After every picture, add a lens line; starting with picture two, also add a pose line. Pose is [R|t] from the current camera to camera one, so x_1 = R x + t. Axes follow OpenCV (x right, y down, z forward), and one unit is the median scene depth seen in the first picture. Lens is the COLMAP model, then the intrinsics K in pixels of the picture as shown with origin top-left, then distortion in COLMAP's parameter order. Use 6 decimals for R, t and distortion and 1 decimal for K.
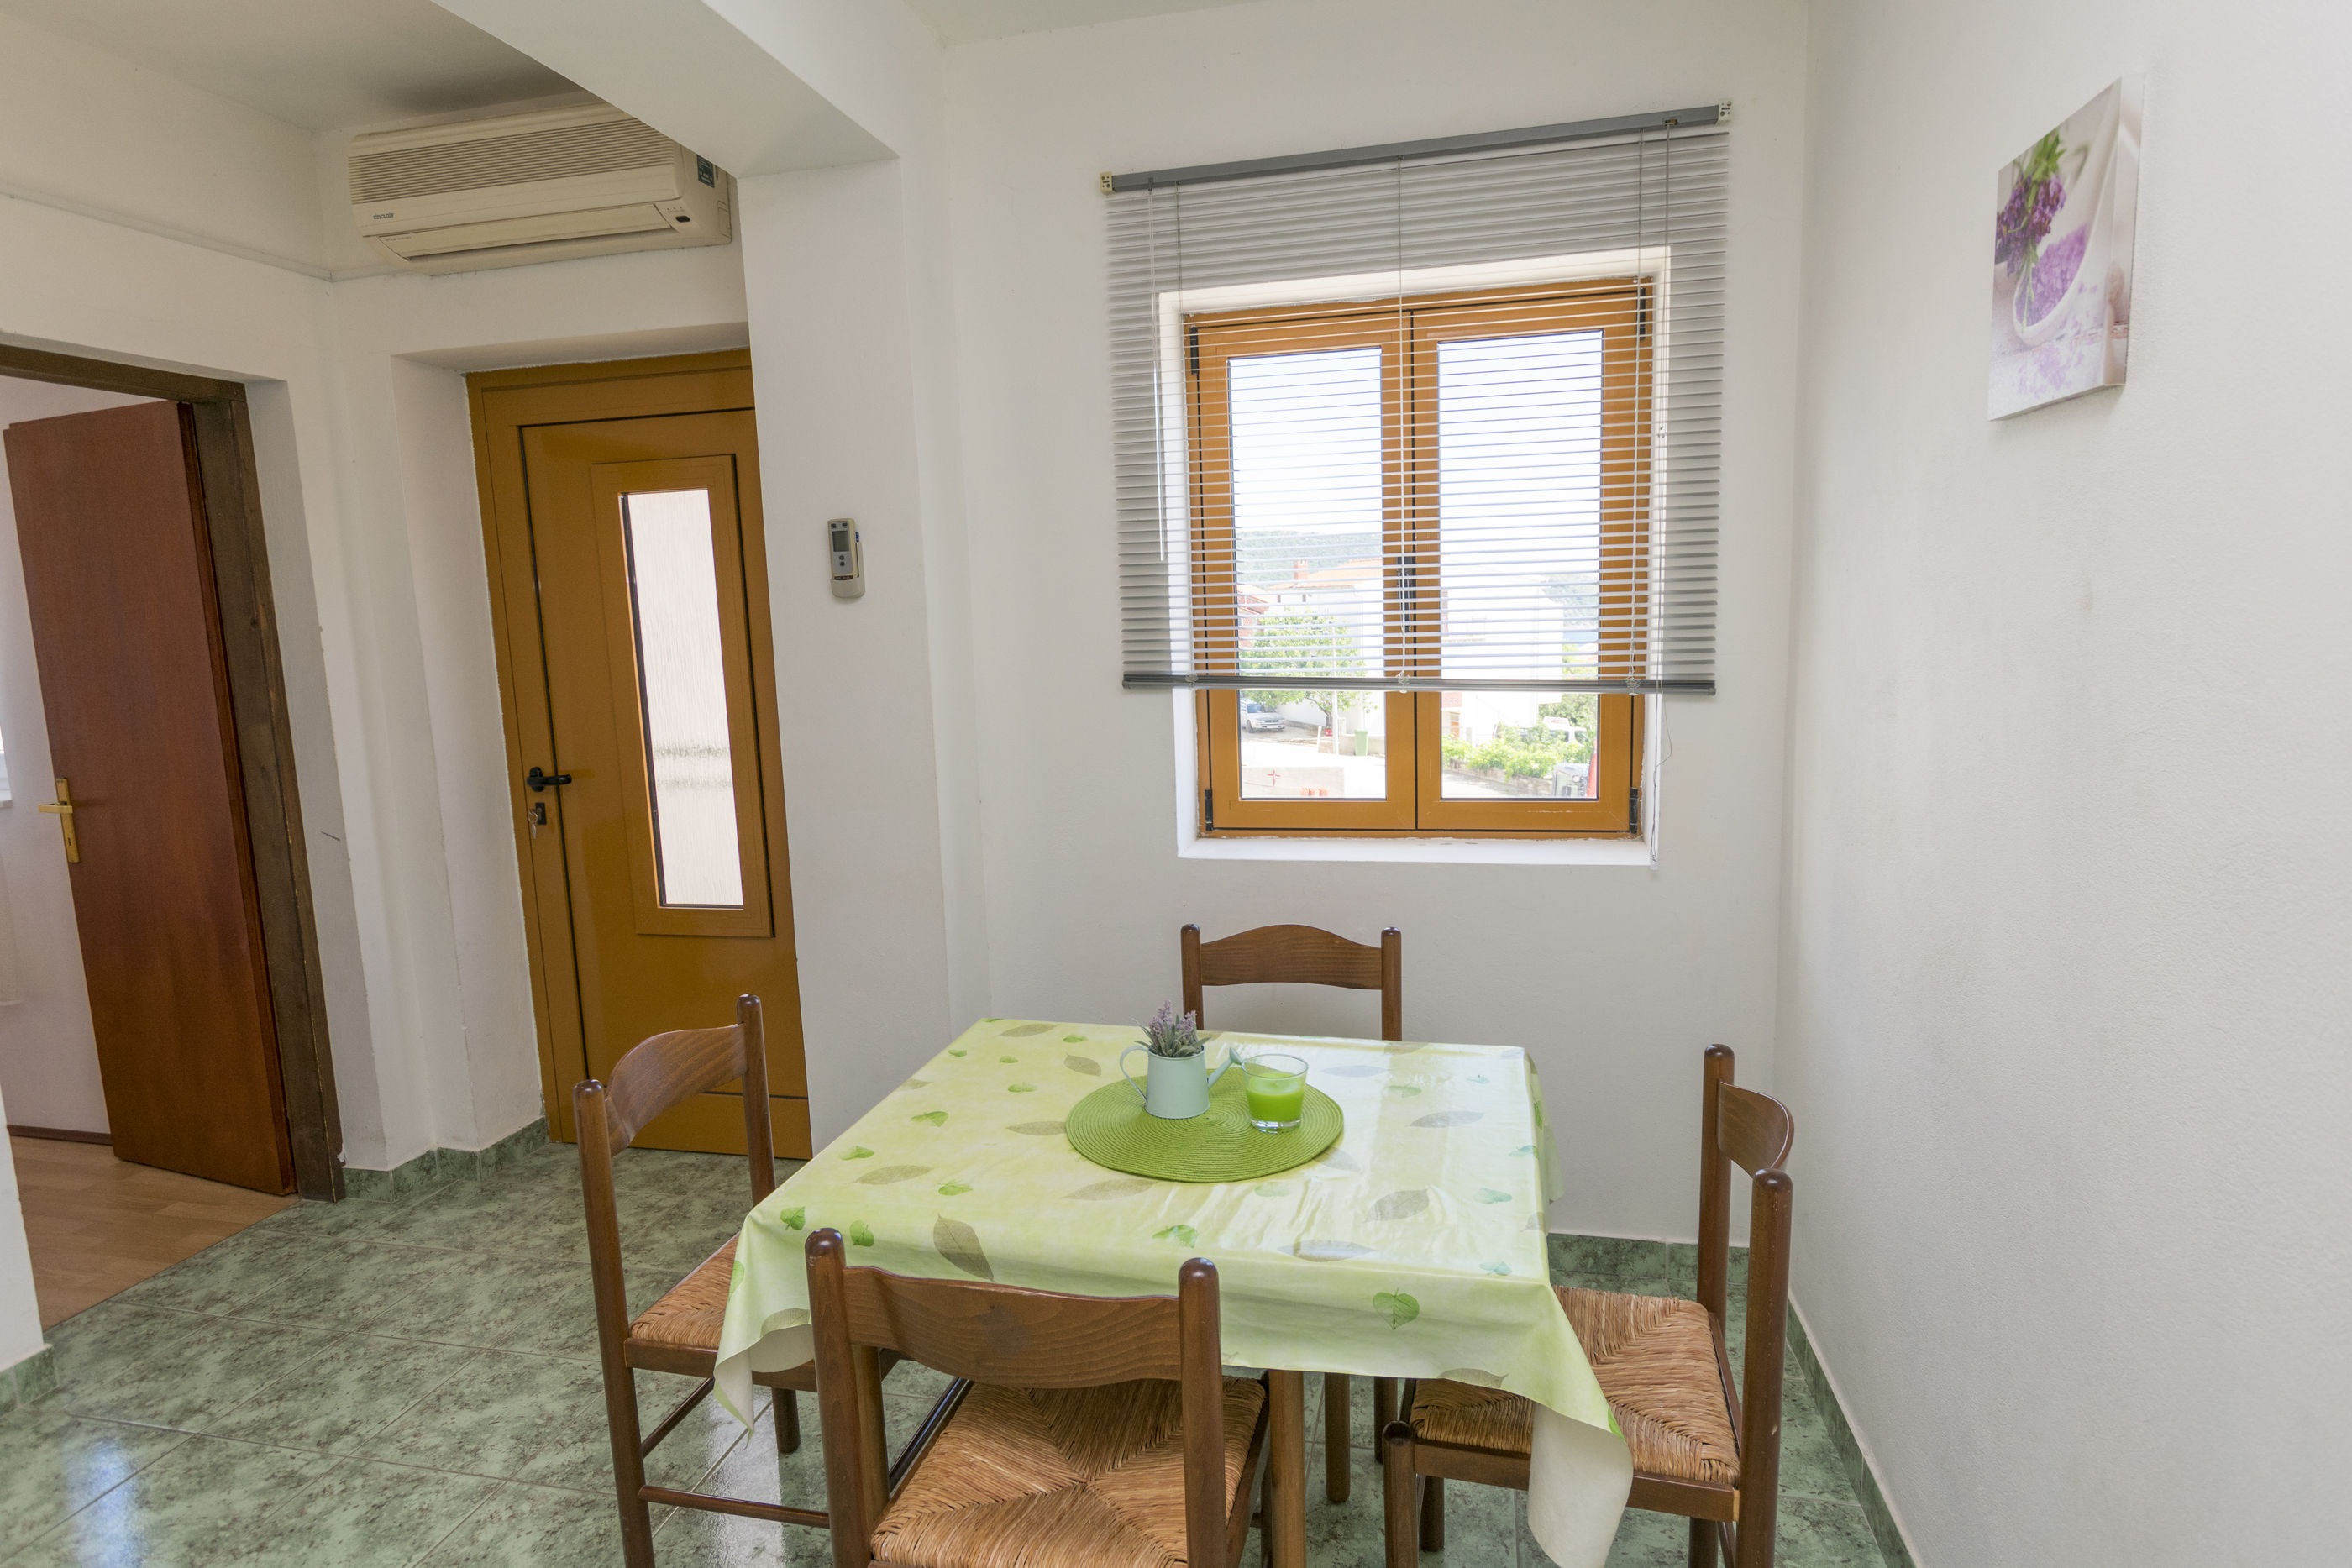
lens RADIAL K [[1272.0, 0, 1179.8], [0, 1272.0, 780.1], [0, 0, 1]] dist [-0.003873, 0.001136]
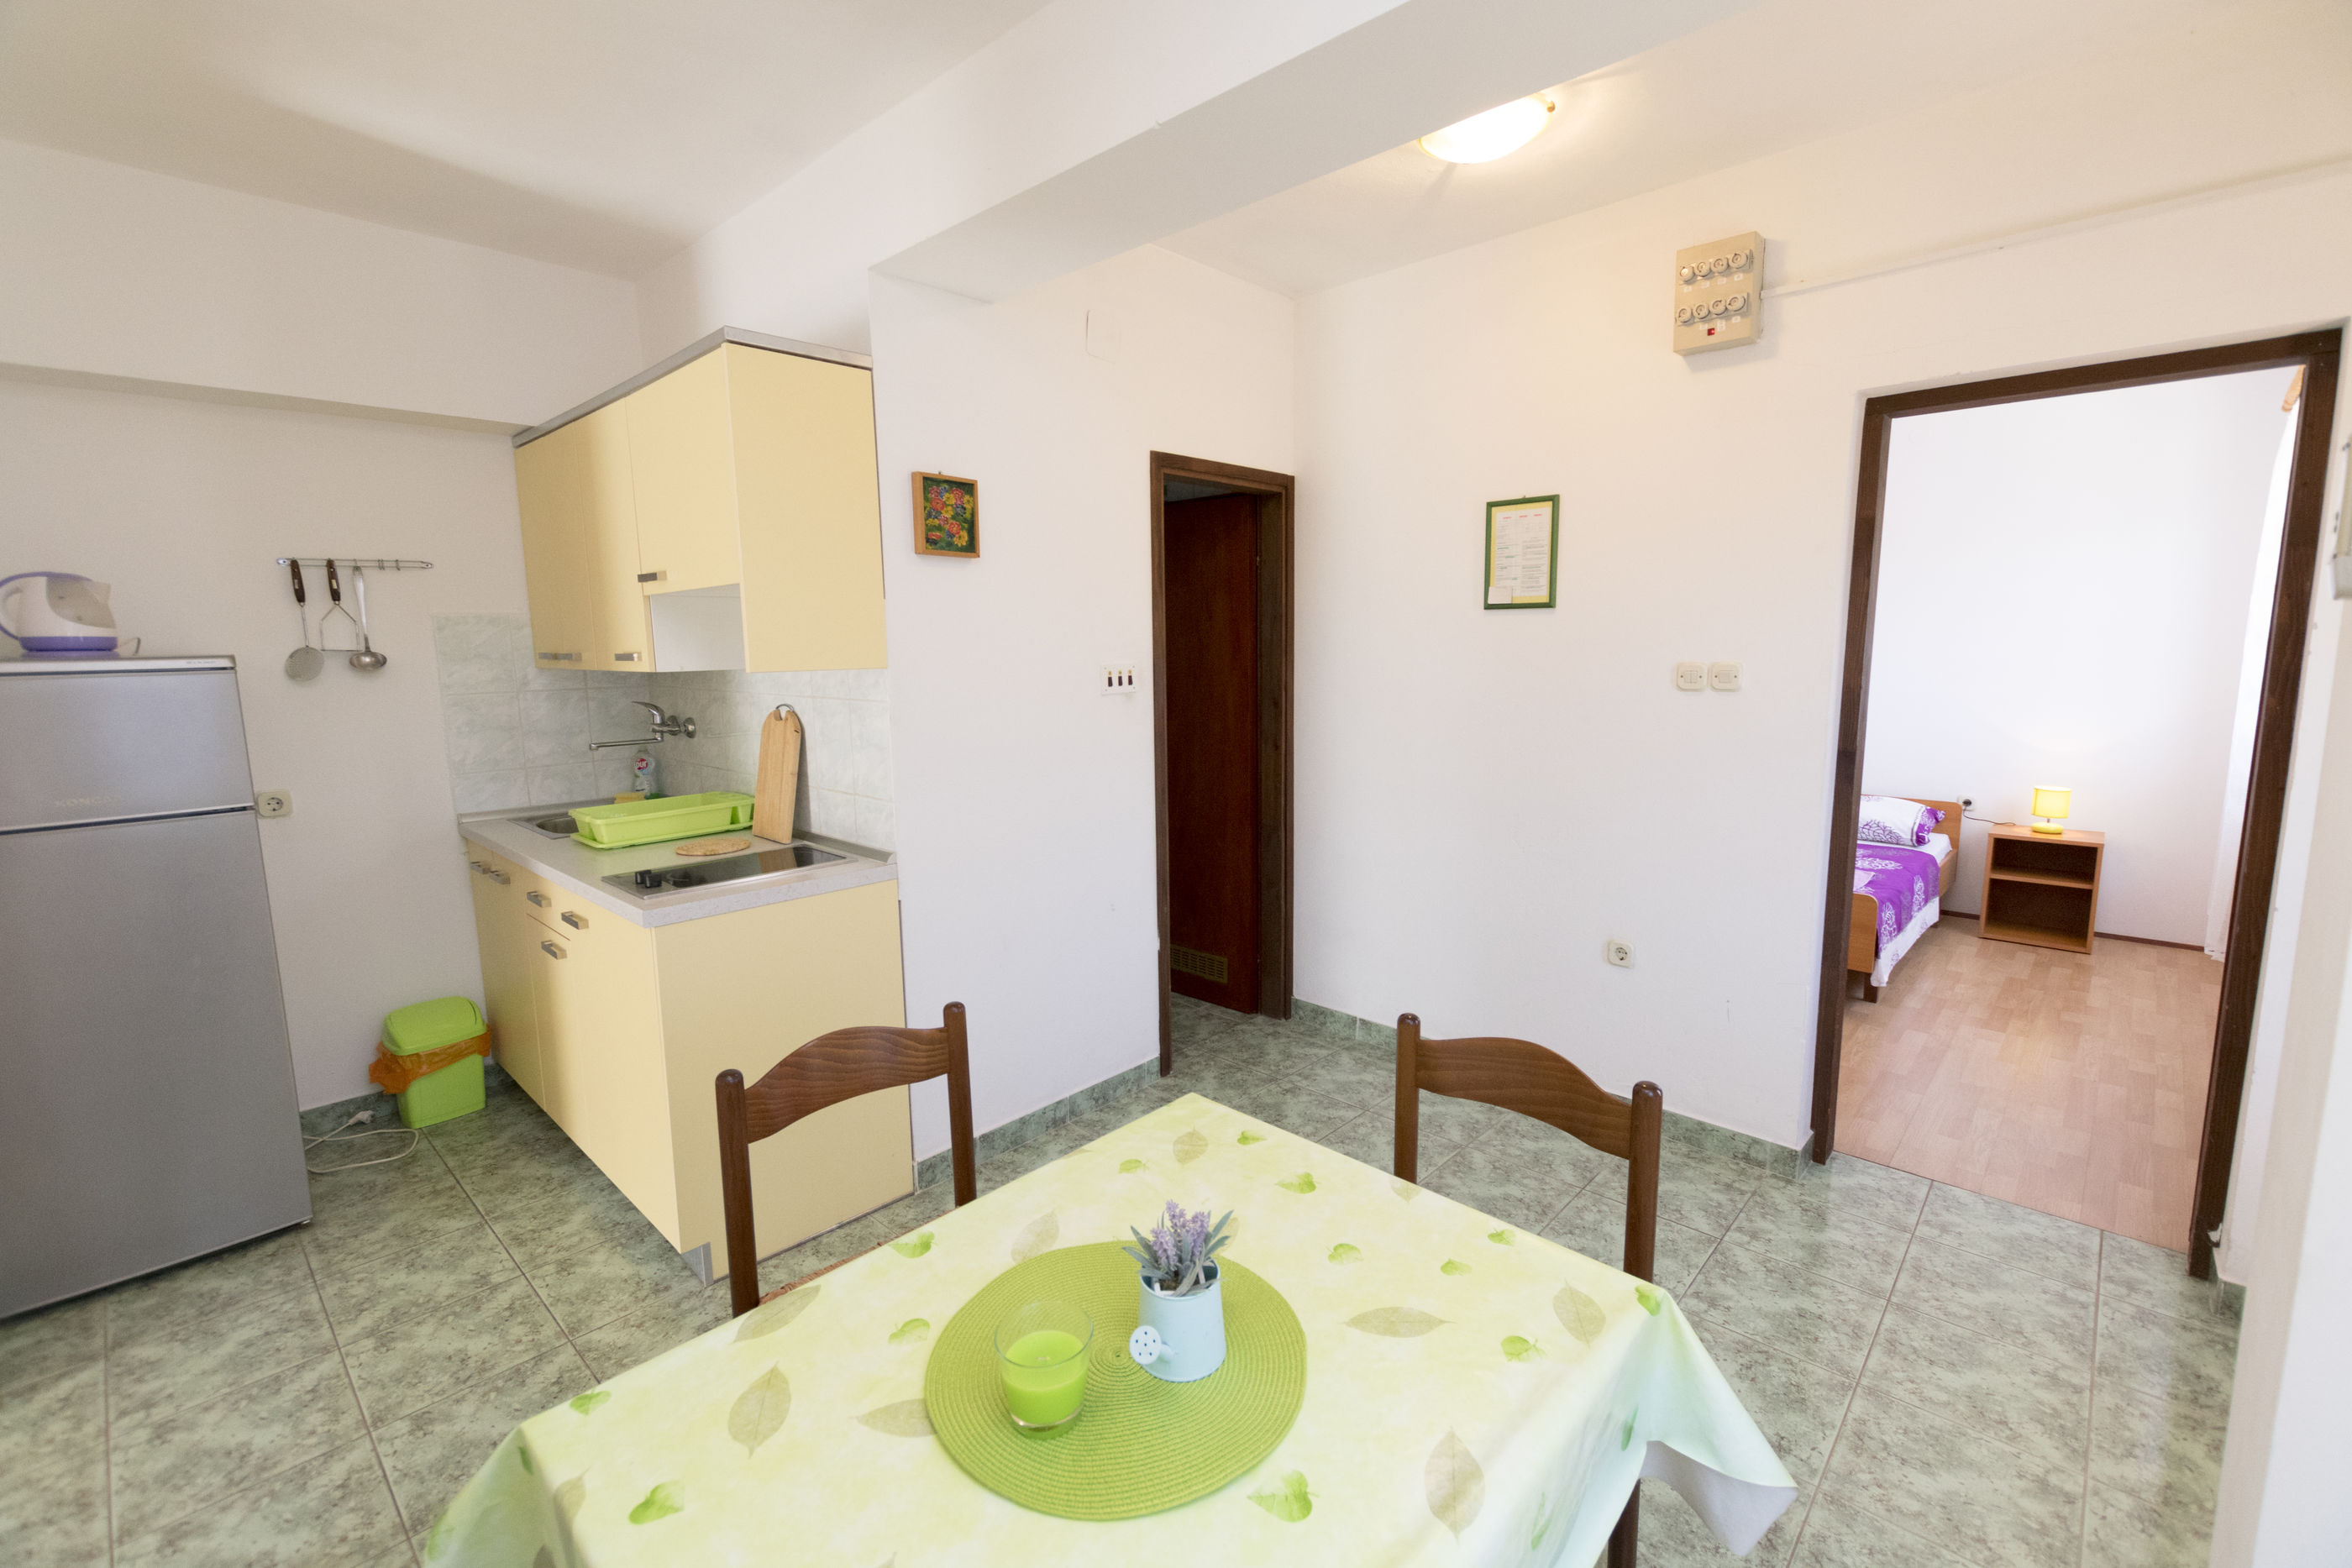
lens RADIAL K [[1012.7, 0, 1184.8], [0, 1012.7, 783.1], [0, 0, 1]] dist [0.015903, -0.006156]
pose [[-0.503087, 0.157304, -0.849799, 0.270162], [-0.090387, 0.968327, 0.232753, -0.115638], [0.859496, 0.193906, -0.472935, 0.751400]]
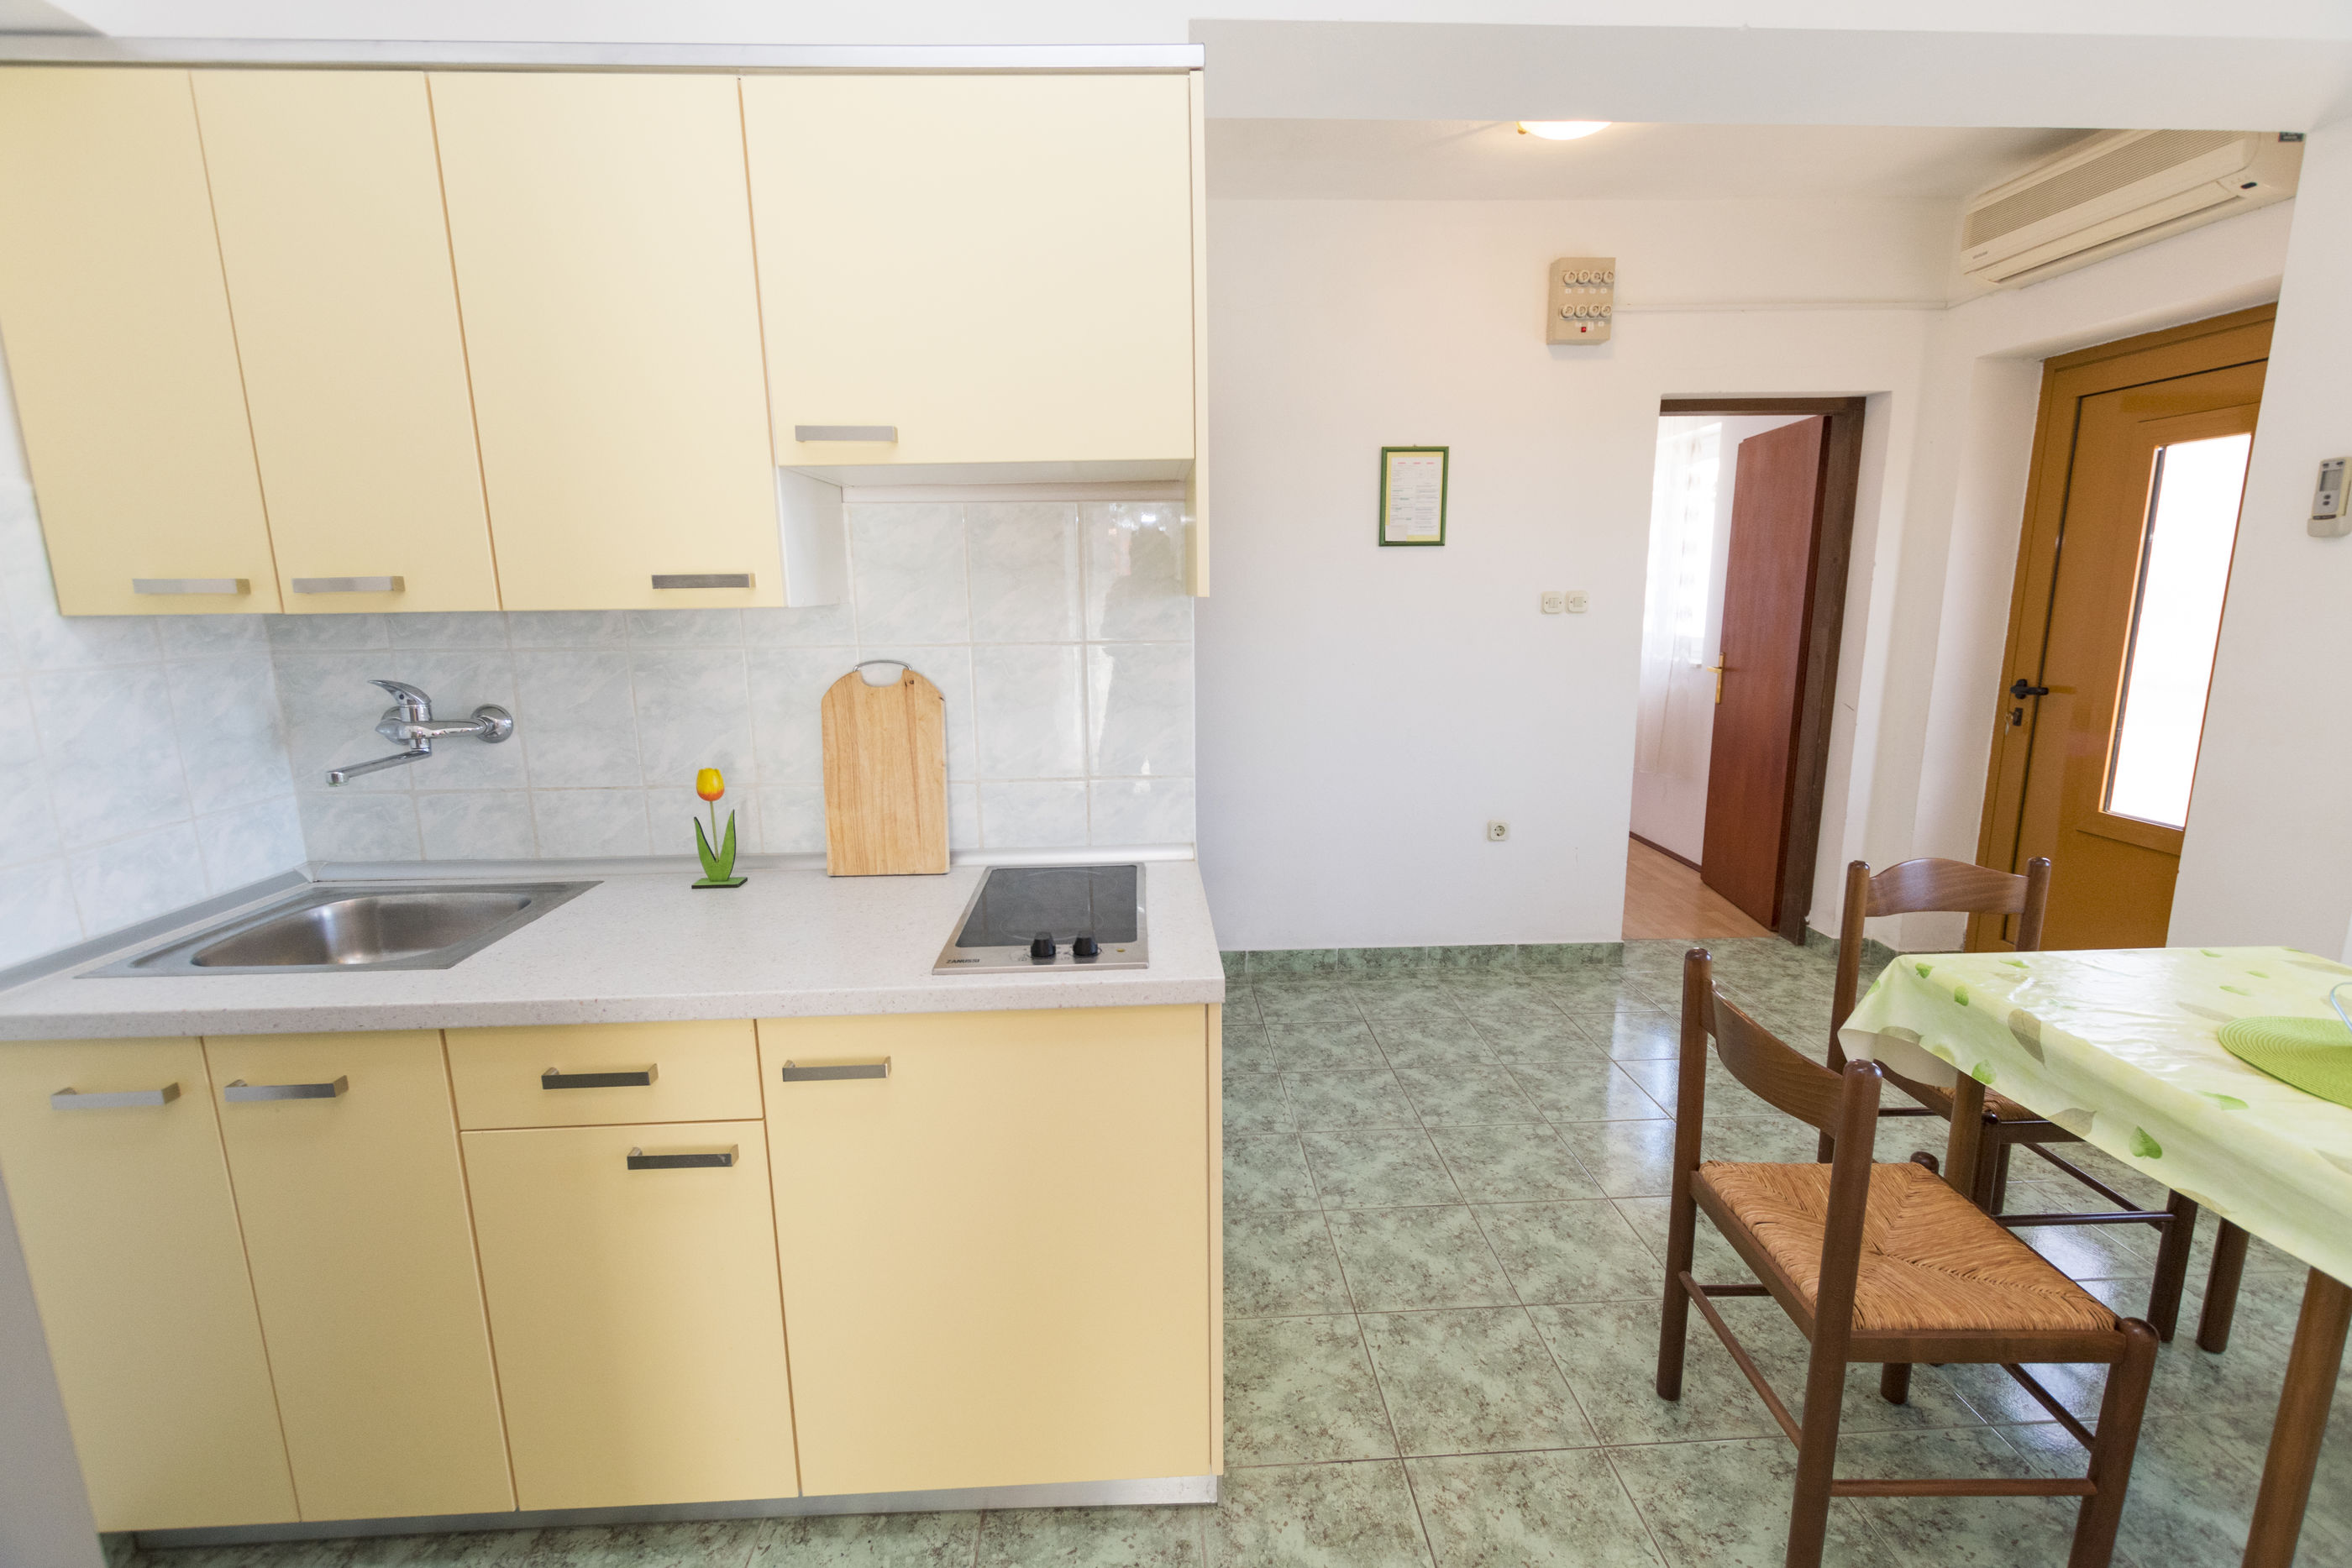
lens RADIAL K [[1012.7, 0, 1184.8], [0, 1012.7, 783.1], [0, 0, 1]] dist [0.015903, -0.006156]
pose [[0.279797, 0.210199, -0.936766, 0.267381], [-0.126972, 0.975268, 0.180914, 0.015310], [0.951626, 0.068324, 0.299567, -0.092845]]
